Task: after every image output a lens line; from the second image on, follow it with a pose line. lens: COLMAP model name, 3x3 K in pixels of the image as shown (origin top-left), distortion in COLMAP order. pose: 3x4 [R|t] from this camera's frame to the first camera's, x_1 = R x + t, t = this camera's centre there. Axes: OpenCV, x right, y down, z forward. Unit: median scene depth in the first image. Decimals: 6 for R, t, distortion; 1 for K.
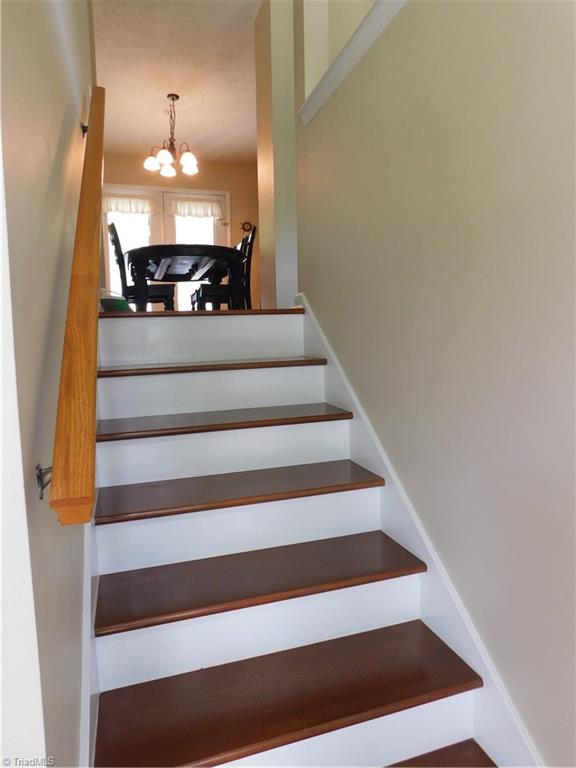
lens RADIAL K [[512.5, 0, 288.0], [0, 512.5, 384.0], [0, 0, 1]] dist [-0.060909, 0.057999]
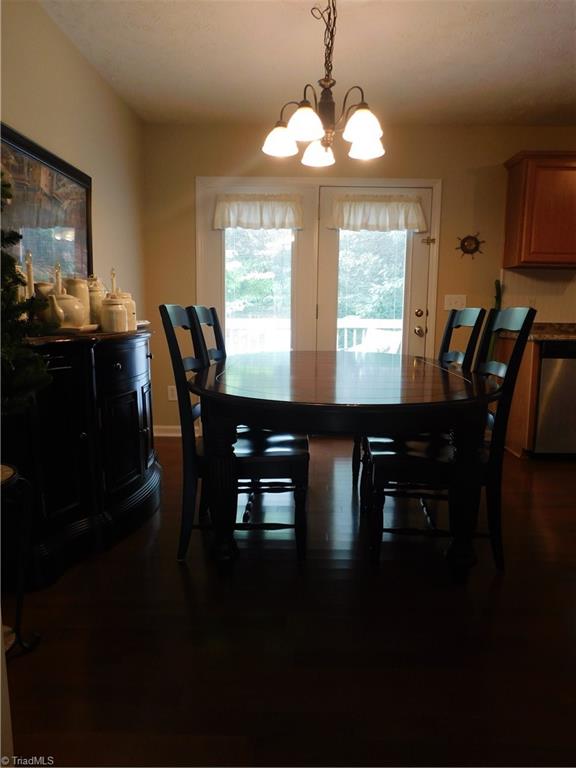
lens RADIAL K [[512.5, 0, 288.0], [0, 512.5, 384.0], [0, 0, 1]] dist [-0.060909, 0.057999]
pose [[0.941092, 0.085664, -0.327120, -0.079358], [-0.063161, 0.994885, 0.078827, -0.209029], [0.332199, -0.053522, 0.941689, 0.459984]]
